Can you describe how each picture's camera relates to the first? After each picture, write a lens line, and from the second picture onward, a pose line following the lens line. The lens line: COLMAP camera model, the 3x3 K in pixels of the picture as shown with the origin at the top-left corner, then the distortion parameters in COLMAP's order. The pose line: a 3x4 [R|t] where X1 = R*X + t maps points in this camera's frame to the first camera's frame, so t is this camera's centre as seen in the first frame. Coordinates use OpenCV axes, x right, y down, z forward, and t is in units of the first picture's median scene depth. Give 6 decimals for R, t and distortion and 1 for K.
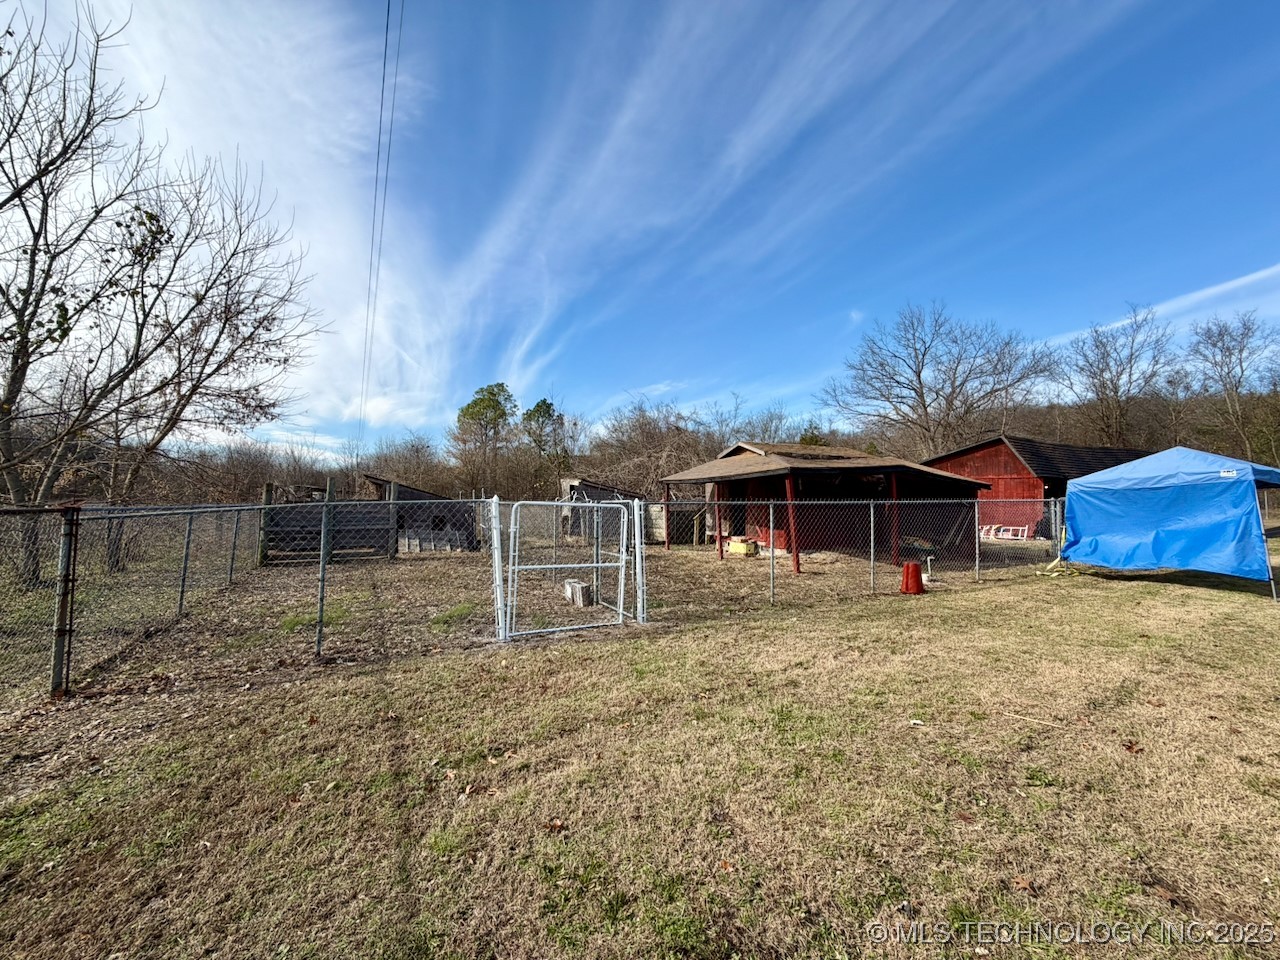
lens RADIAL K [[513.1, 0, 636.5], [0, 513.1, 477.3], [0, 0, 1]] dist [-0.000771, 0.000040]
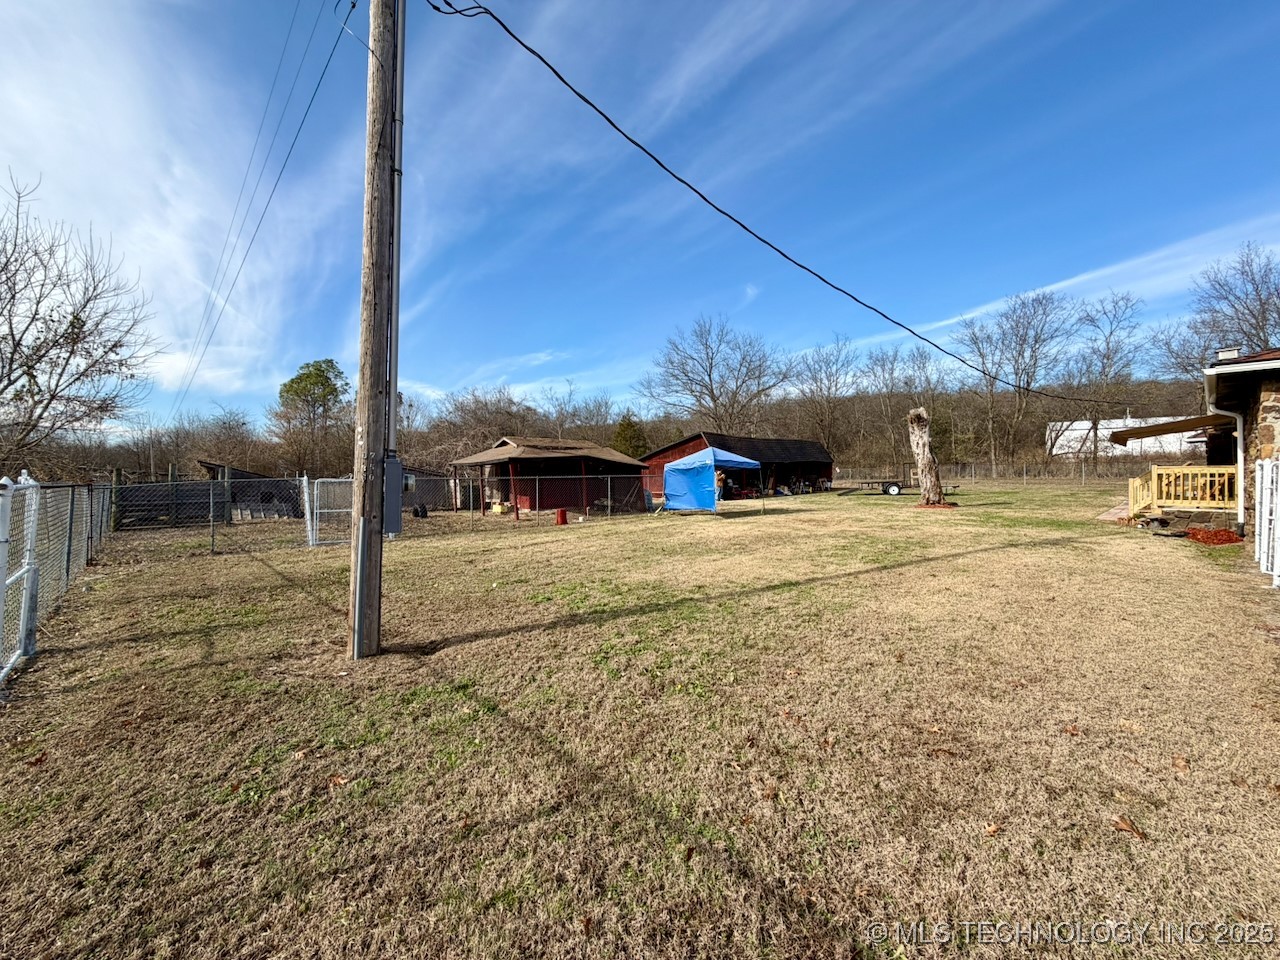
lens RADIAL K [[513.1, 0, 636.5], [0, 513.1, 477.3], [0, 0, 1]] dist [-0.000771, 0.000040]
pose [[0.963681, -0.011373, 0.266813, 0.053750], [-0.000316, 0.999044, 0.043726, -0.005935], [-0.267055, -0.042223, 0.962756, -0.157658]]
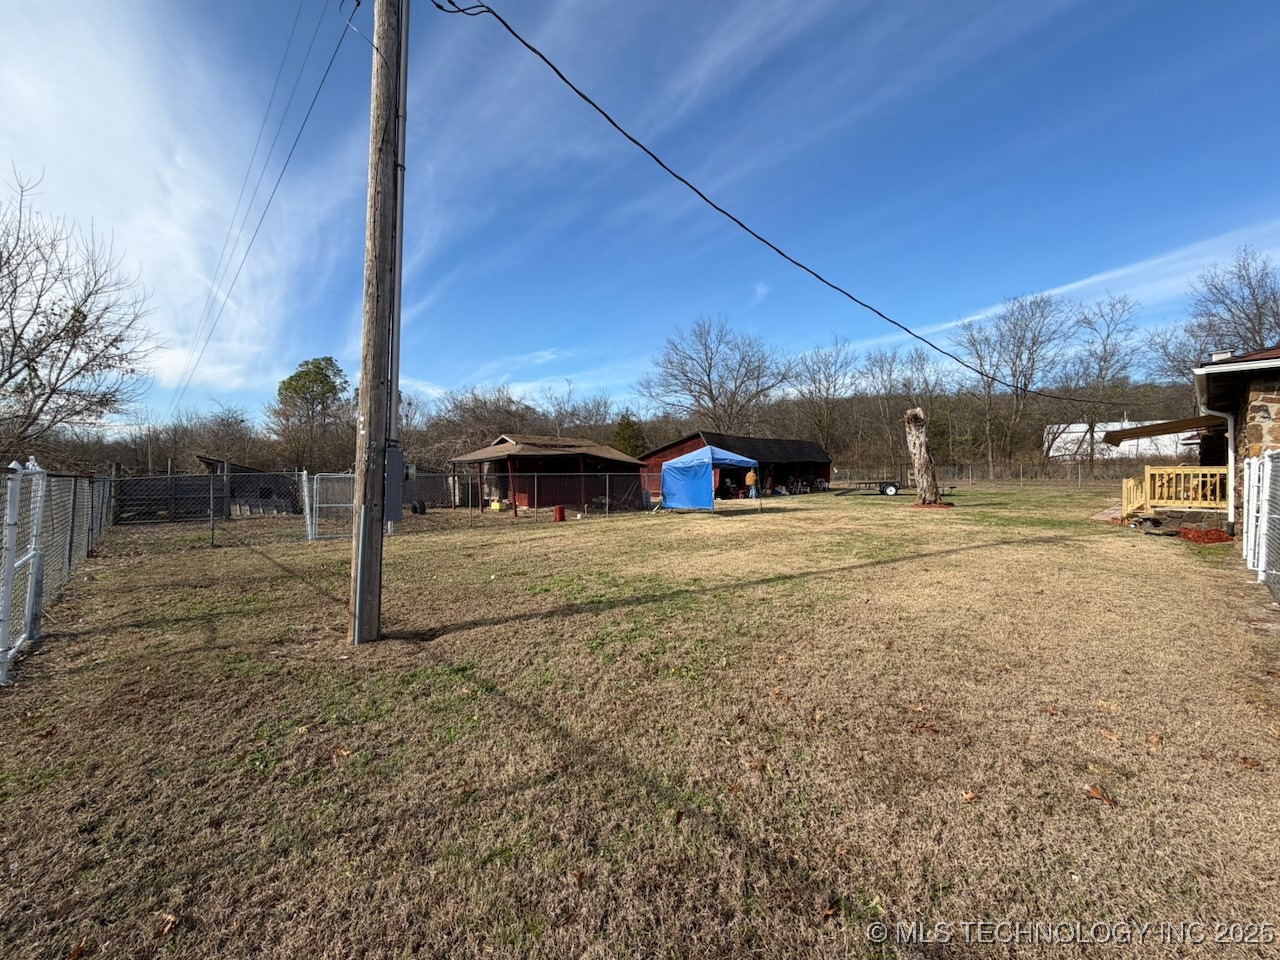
lens RADIAL K [[513.1, 0, 636.5], [0, 513.1, 477.3], [0, 0, 1]] dist [-0.000771, 0.000040]
pose [[0.963043, -0.004871, 0.269303, 0.053627], [-0.007017, 0.999043, 0.043163, -0.004339], [-0.269255, -0.043458, 0.962088, -0.159530]]
